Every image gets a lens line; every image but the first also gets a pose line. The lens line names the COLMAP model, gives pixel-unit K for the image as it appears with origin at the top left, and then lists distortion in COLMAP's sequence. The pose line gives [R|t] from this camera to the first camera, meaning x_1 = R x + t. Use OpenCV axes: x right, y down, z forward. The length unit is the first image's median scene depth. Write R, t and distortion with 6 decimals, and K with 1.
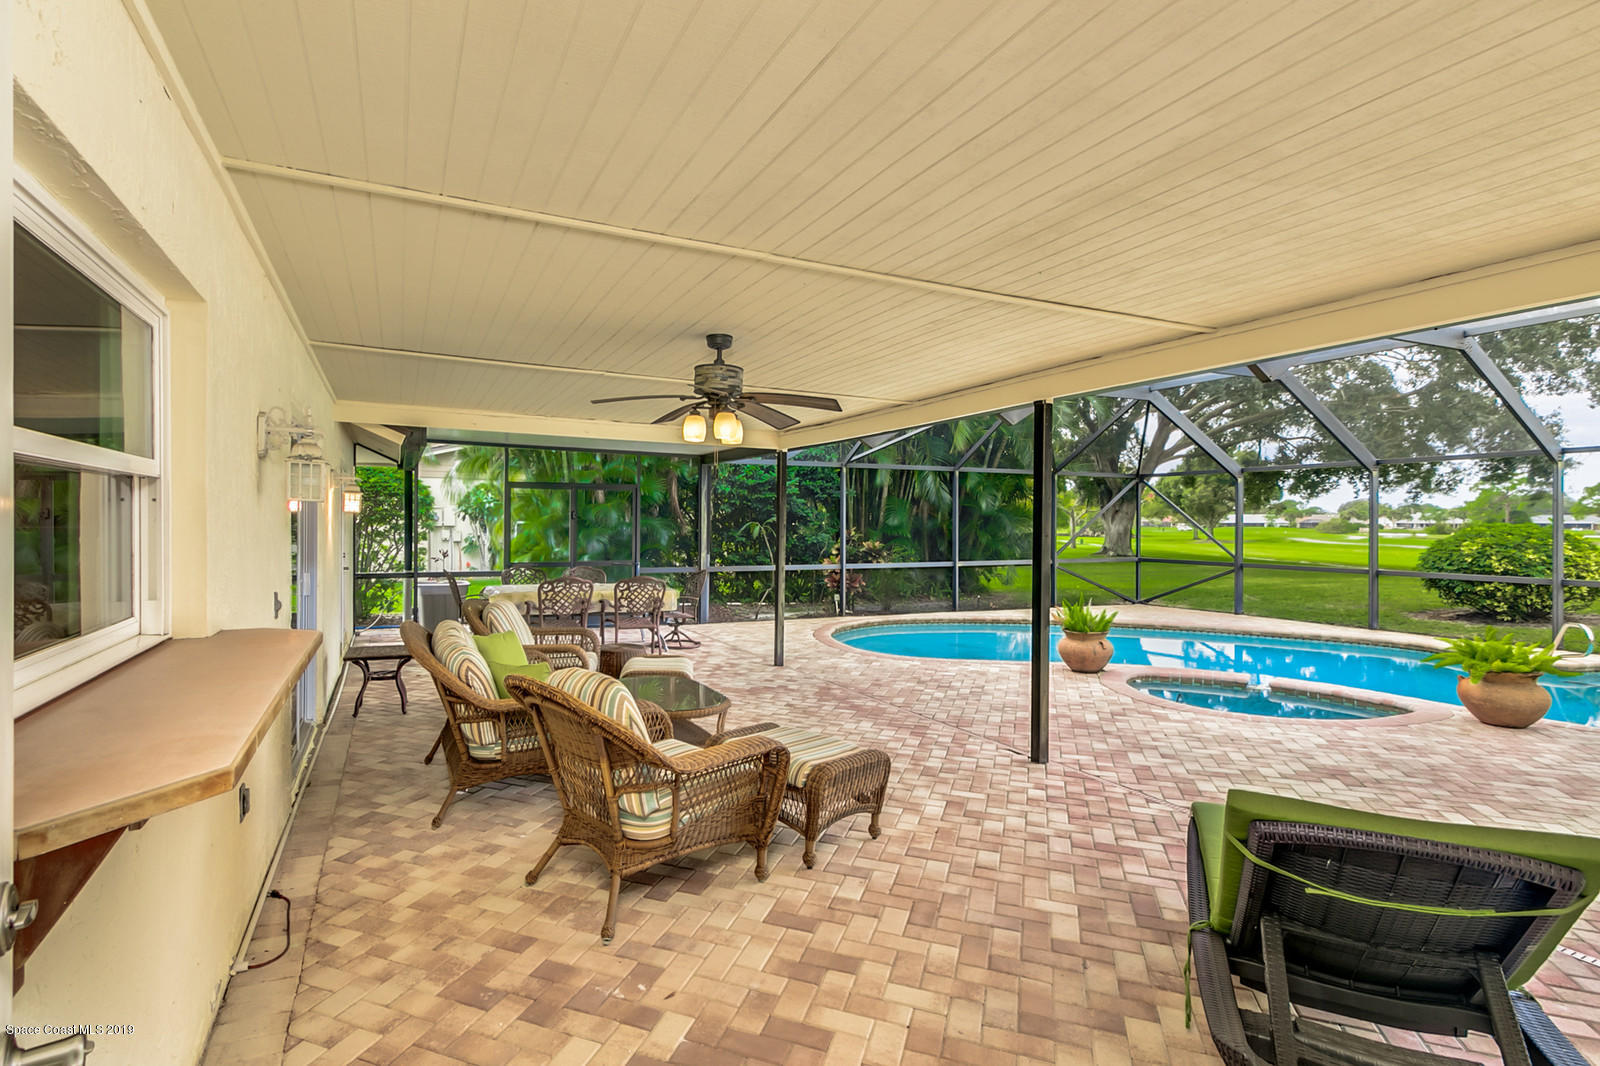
lens RADIAL K [[782.8, 0, 737.7], [0, 782.8, 528.1], [0, 0, 1]] dist [-0.000526, -0.000634]
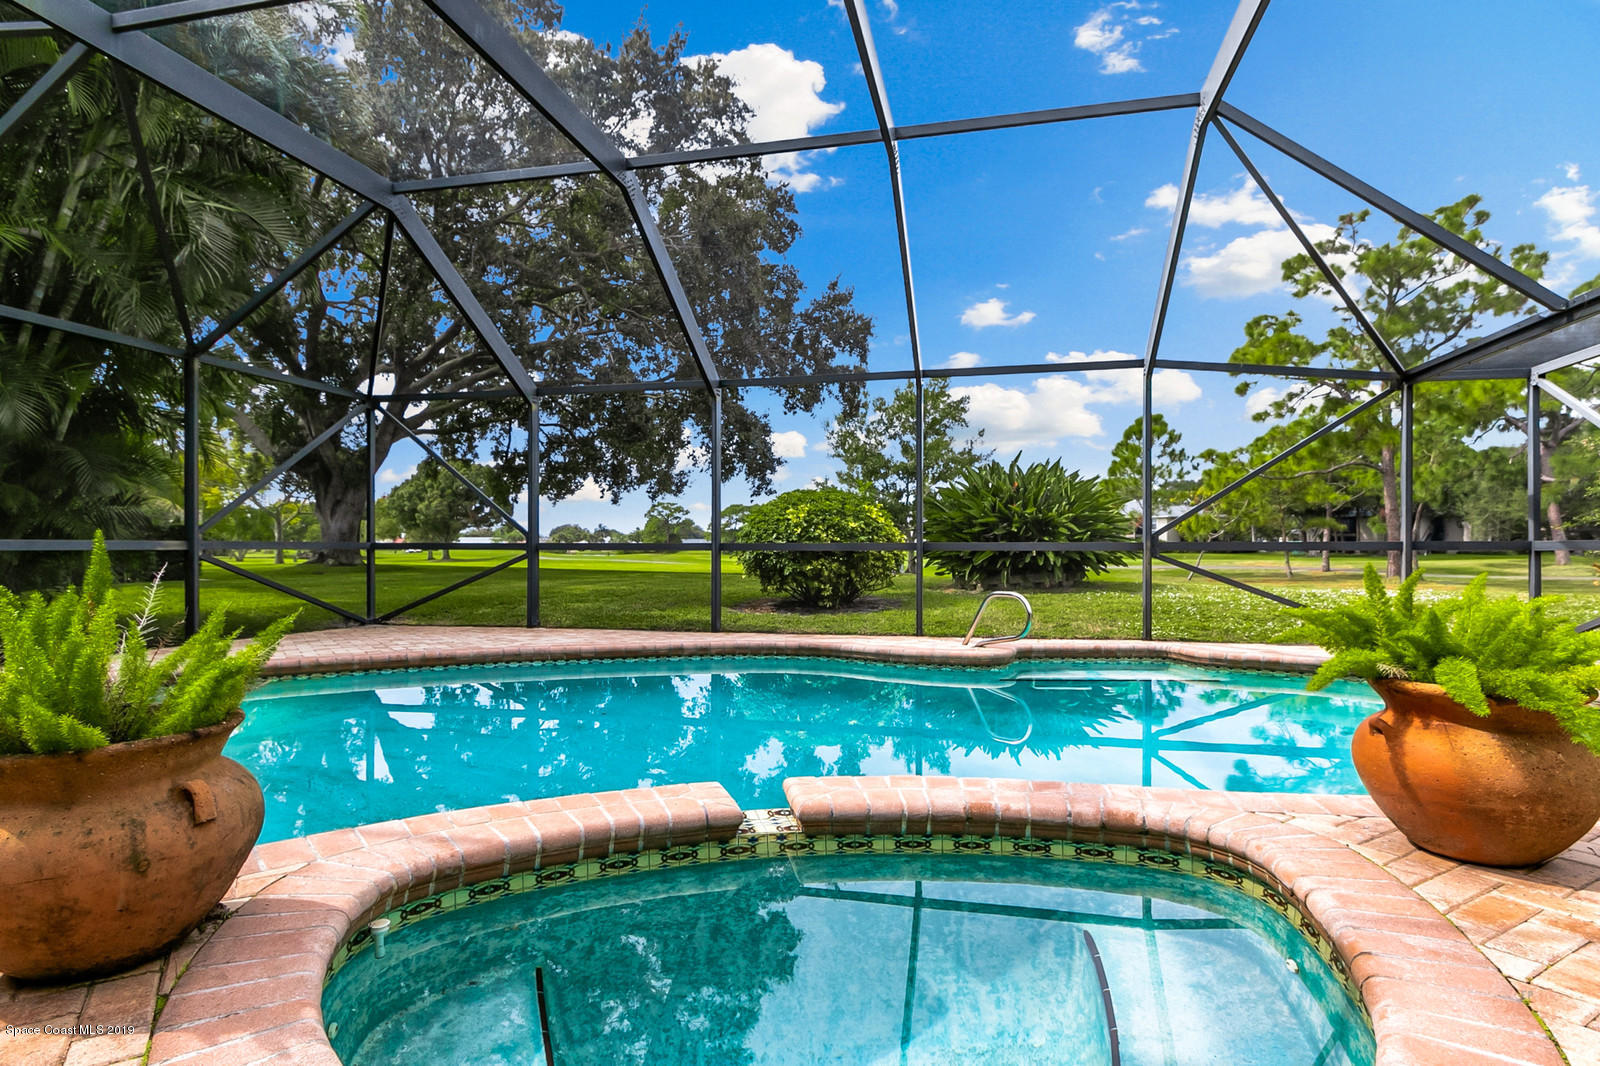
lens RADIAL K [[853.9, 0, 783.8], [0, 853.9, 546.2], [0, 0, 1]] dist [0.001946, -0.001092]
pose [[0.600520, 0.000100, 0.799610, 0.196758], [0.007800, 0.999952, -0.005983, 0.046497], [-0.799572, 0.009830, 0.600490, 0.388960]]
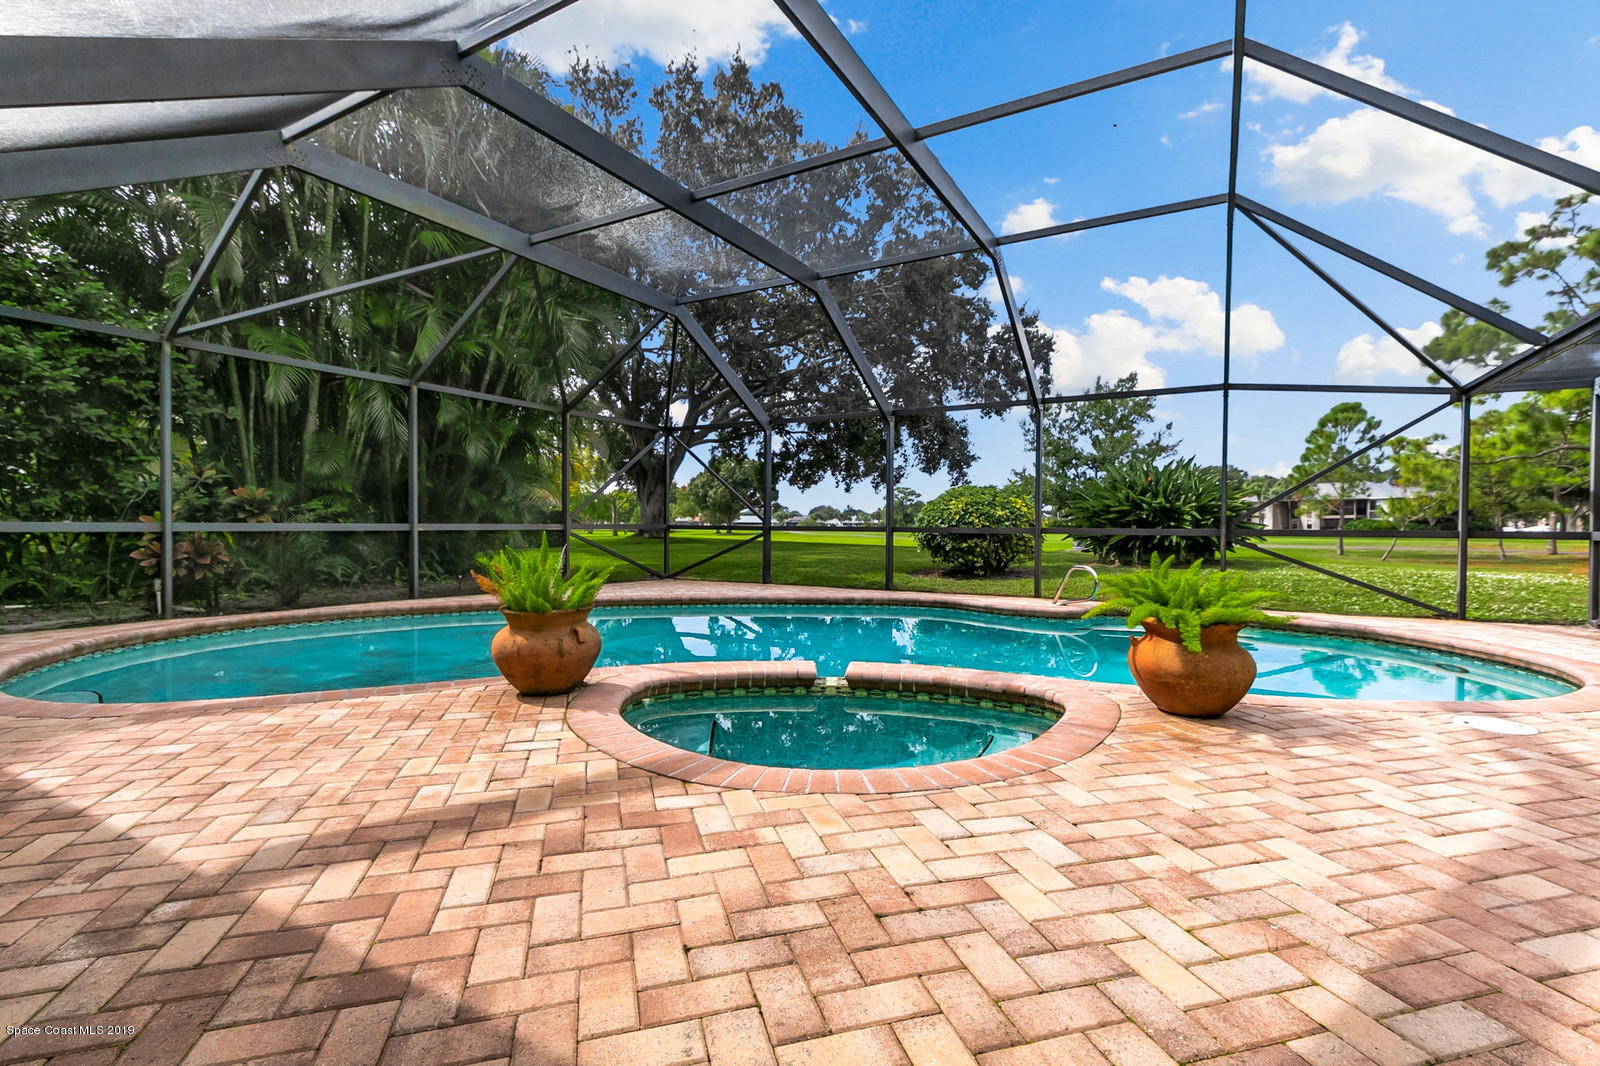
lens RADIAL K [[715.8, 0, 800.0], [0, 715.8, 533.0], [0, 0, 1]] dist [-0.000350, -0.000057]
pose [[0.799053, -0.003998, 0.601247, 0.156191], [0.000169, 0.999979, 0.006425, 0.041972], [-0.601260, -0.005033, 0.799038, 0.283789]]
